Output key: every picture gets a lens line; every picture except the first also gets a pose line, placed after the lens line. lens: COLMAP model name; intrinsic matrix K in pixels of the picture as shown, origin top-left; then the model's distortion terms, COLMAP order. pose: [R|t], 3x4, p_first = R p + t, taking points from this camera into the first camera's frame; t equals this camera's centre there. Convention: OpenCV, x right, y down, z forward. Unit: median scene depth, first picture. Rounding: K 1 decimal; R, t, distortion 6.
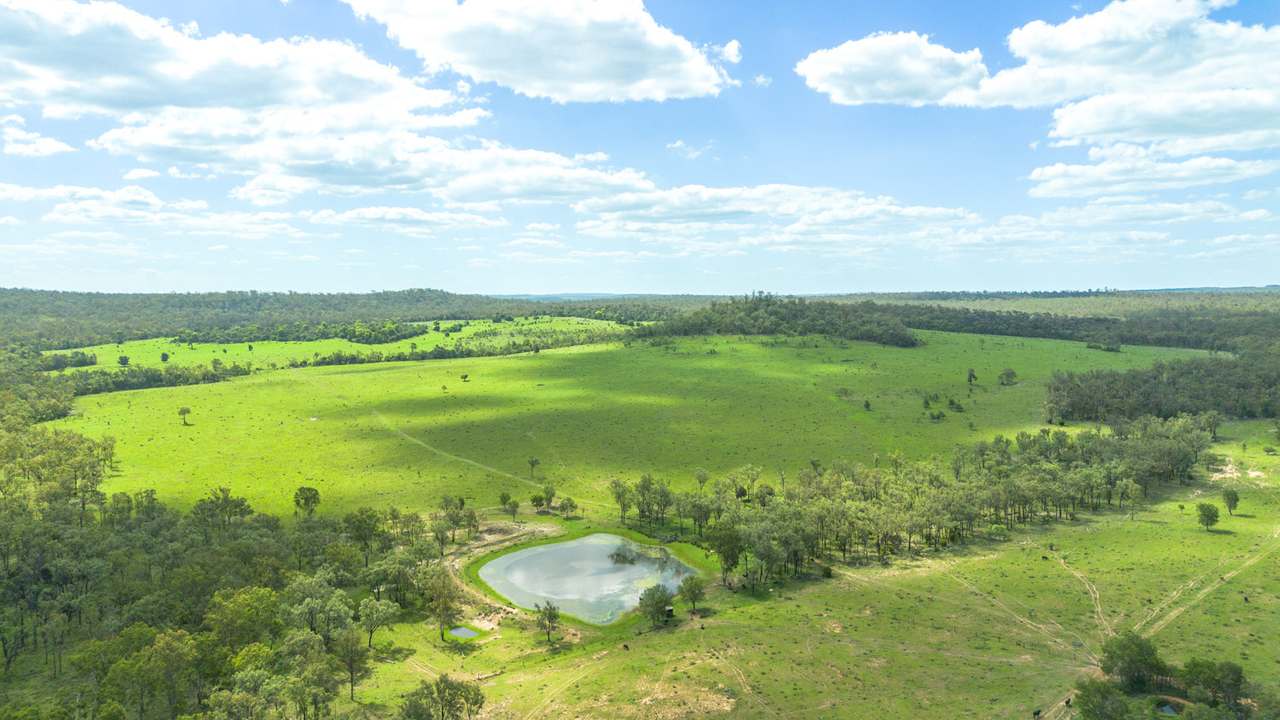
lens RADIAL K [[918.0, 0, 616.3], [0, 918.0, 358.0], [0, 0, 1]] dist [0.058682, -0.060783]
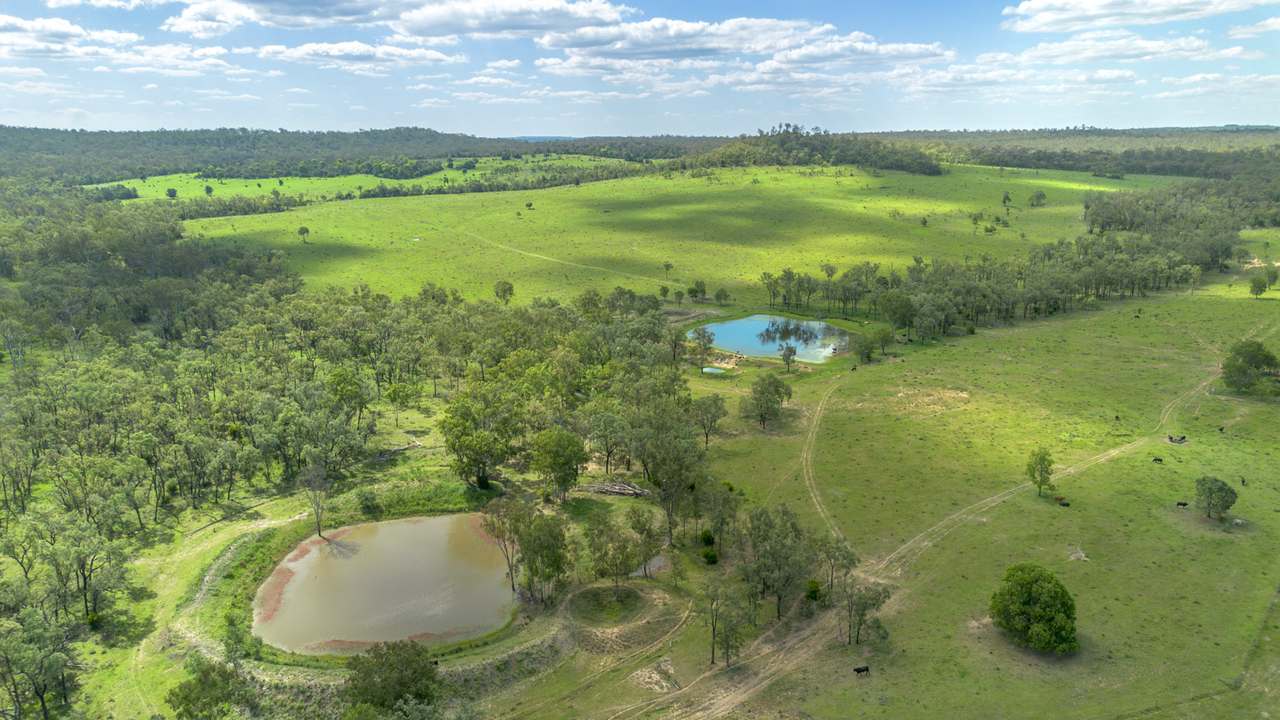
lens RADIAL K [[918.0, 0, 616.3], [0, 918.0, 358.0], [0, 0, 1]] dist [0.058682, -0.060783]
pose [[0.998920, -0.011523, 0.045010, -0.087695], [0.003942, 0.986284, 0.165012, 0.015331], [-0.046294, -0.164657, 0.985264, -0.067505]]
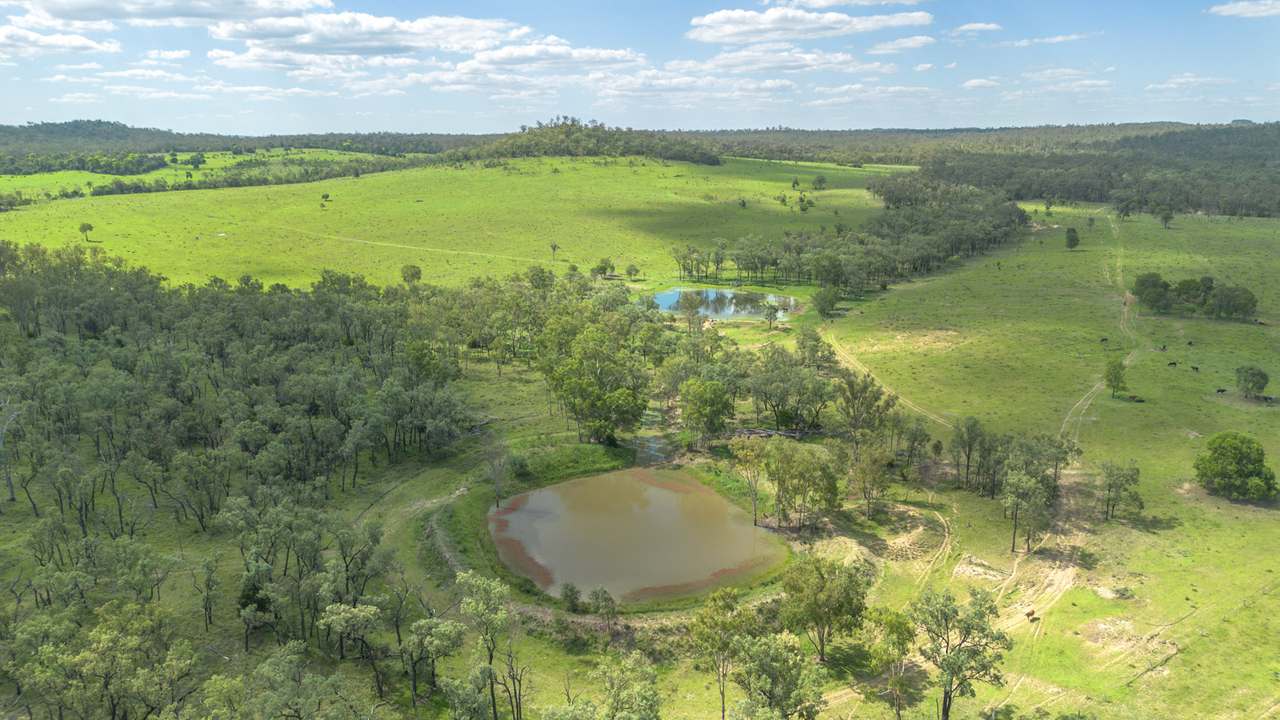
lens RADIAL K [[926.2, 0, 633.4], [0, 926.2, 355.9], [0, 0, 1]] dist [0.047544, -0.049307]
pose [[0.929212, -0.082891, 0.360131, -0.178720], [0.024250, 0.986096, 0.164400, 0.025124], [-0.368751, -0.144030, 0.918302, -0.051651]]
